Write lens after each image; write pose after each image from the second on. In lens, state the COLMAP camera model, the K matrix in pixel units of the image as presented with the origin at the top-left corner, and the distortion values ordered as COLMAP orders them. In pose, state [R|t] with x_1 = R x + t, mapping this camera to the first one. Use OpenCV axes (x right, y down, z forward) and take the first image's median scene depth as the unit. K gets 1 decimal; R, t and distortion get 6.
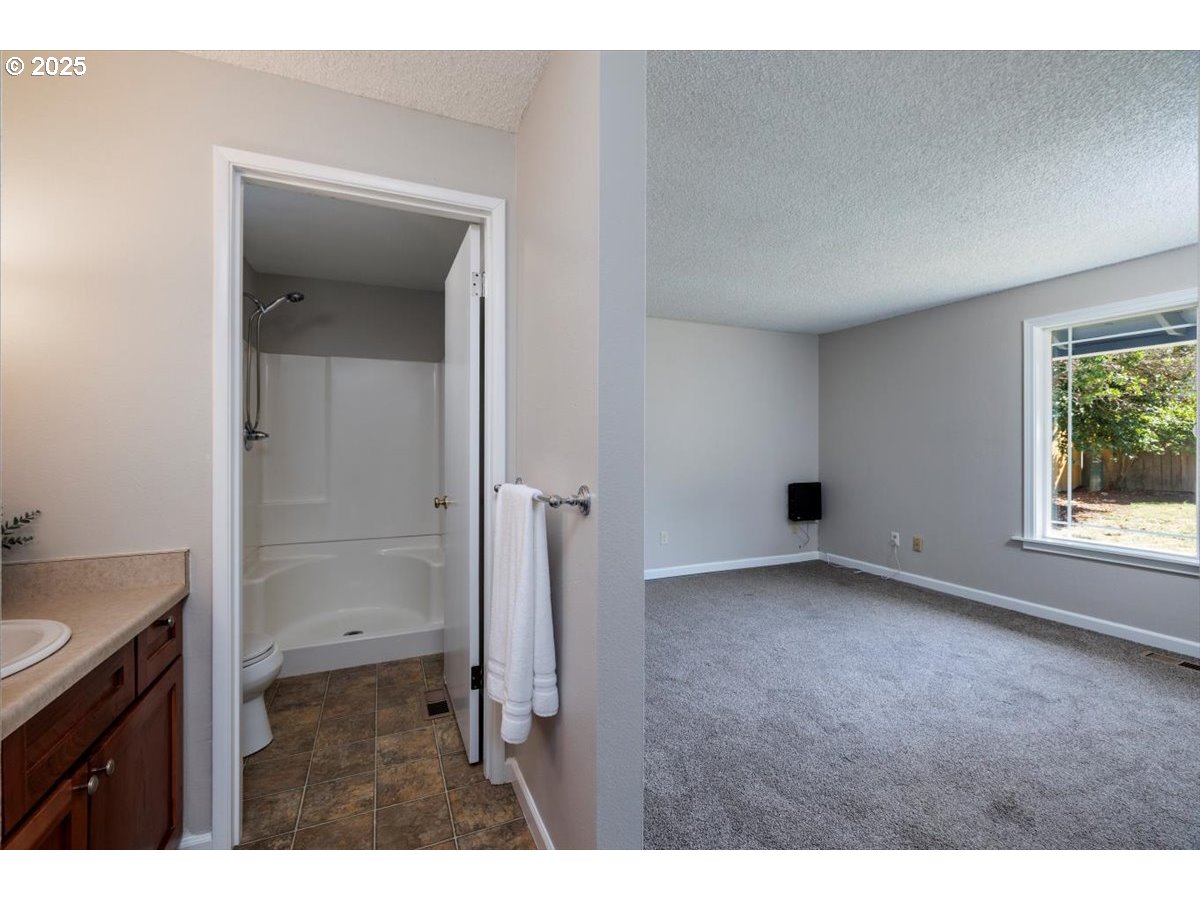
lens RADIAL K [[508.7, 0, 594.4], [0, 508.7, 447.8], [0, 0, 1]] dist [0.001348, 0.000445]
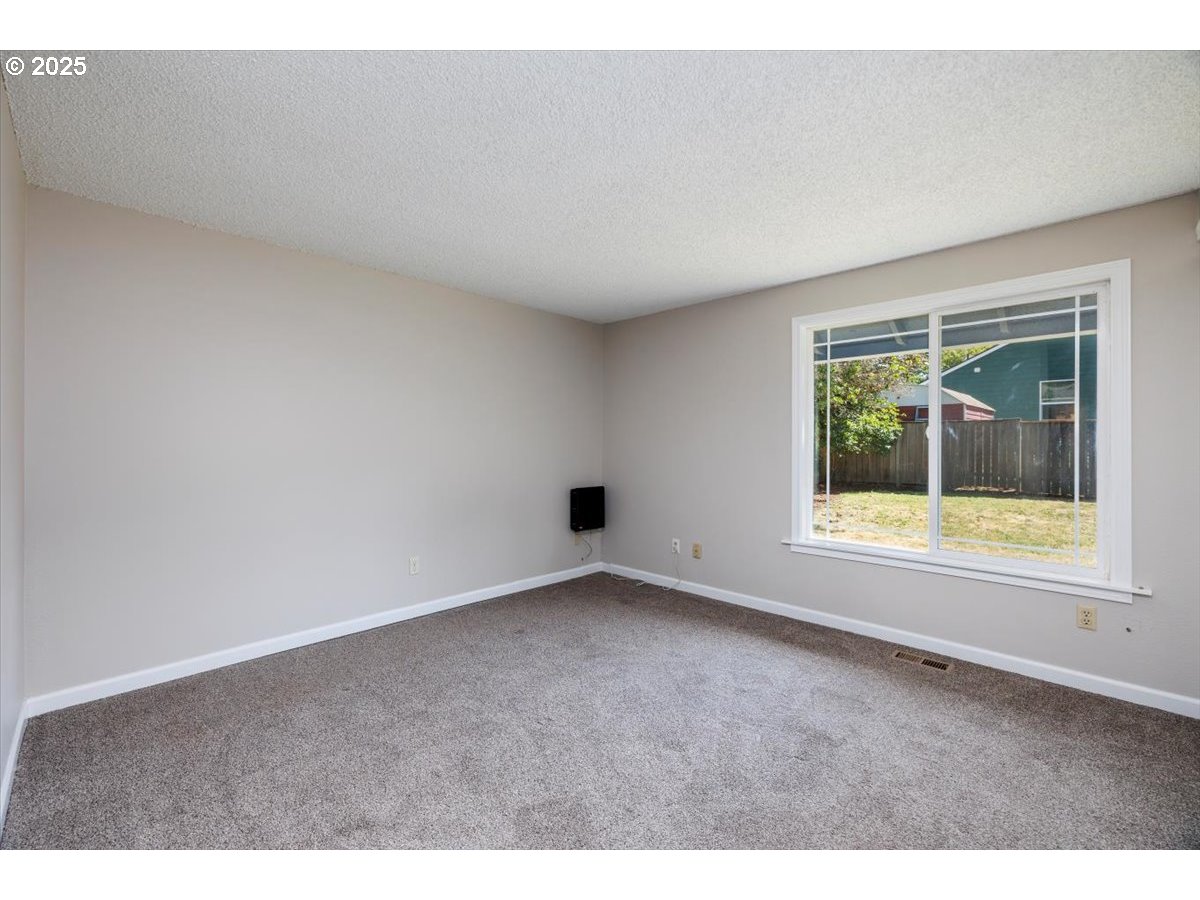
lens RADIAL K [[508.7, 0, 594.4], [0, 508.7, 447.8], [0, 0, 1]] dist [0.001348, 0.000445]
pose [[0.926987, 0.000662, 0.375094, 0.126240], [-0.001083, 0.999999, 0.000911, -0.001931], [-0.375093, -0.001251, 0.926987, 0.236082]]
